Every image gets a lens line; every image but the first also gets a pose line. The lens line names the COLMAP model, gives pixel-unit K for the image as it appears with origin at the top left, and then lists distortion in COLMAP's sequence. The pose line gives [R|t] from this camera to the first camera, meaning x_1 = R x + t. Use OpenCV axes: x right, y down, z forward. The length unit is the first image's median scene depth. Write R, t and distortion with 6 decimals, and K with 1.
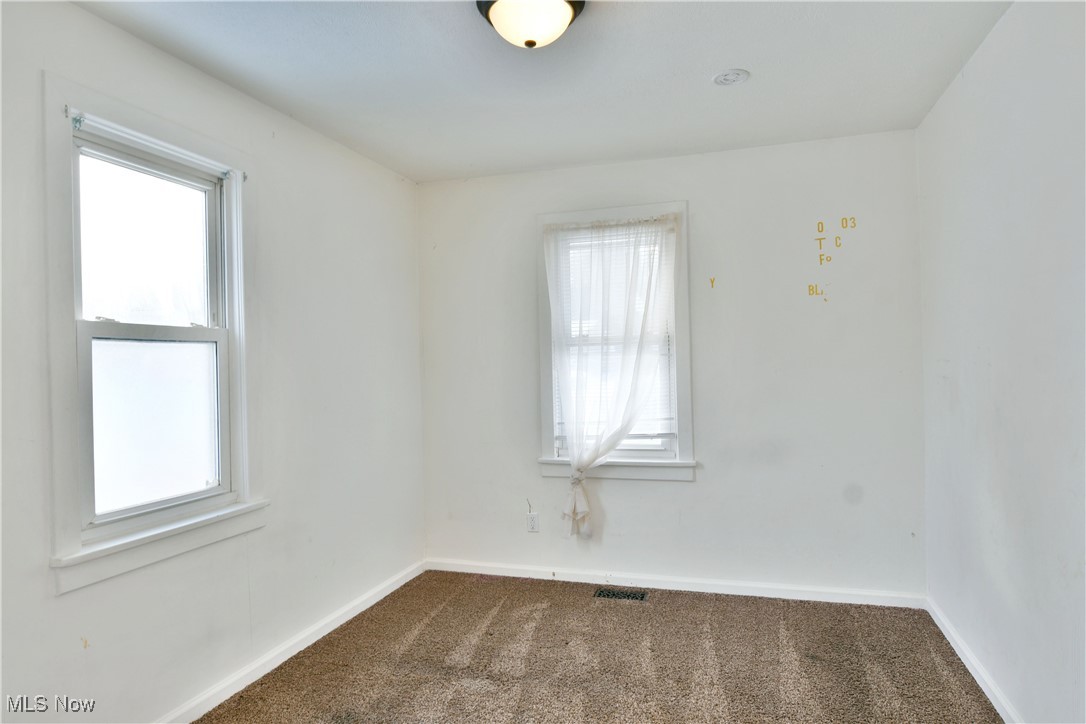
lens RADIAL K [[655.5, 0, 540.6], [0, 655.5, 364.2], [0, 0, 1]] dist [-0.012339, -0.005326]
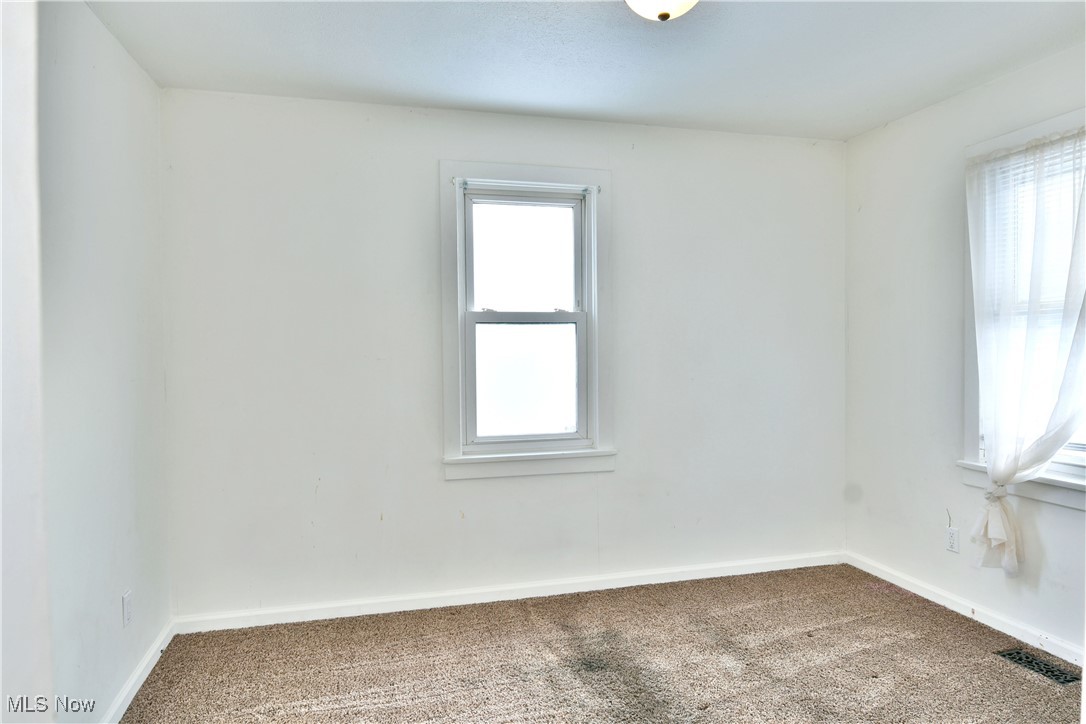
lens RADIAL K [[655.5, 0, 538.9], [0, 655.5, 360.7], [0, 0, 1]] dist [-0.012339, -0.005326]
pose [[0.534309, 0.030023, -0.844756, 0.489782], [-0.001439, 0.999400, 0.034609, -0.002598], [0.845288, -0.017277, 0.534032, 0.201416]]
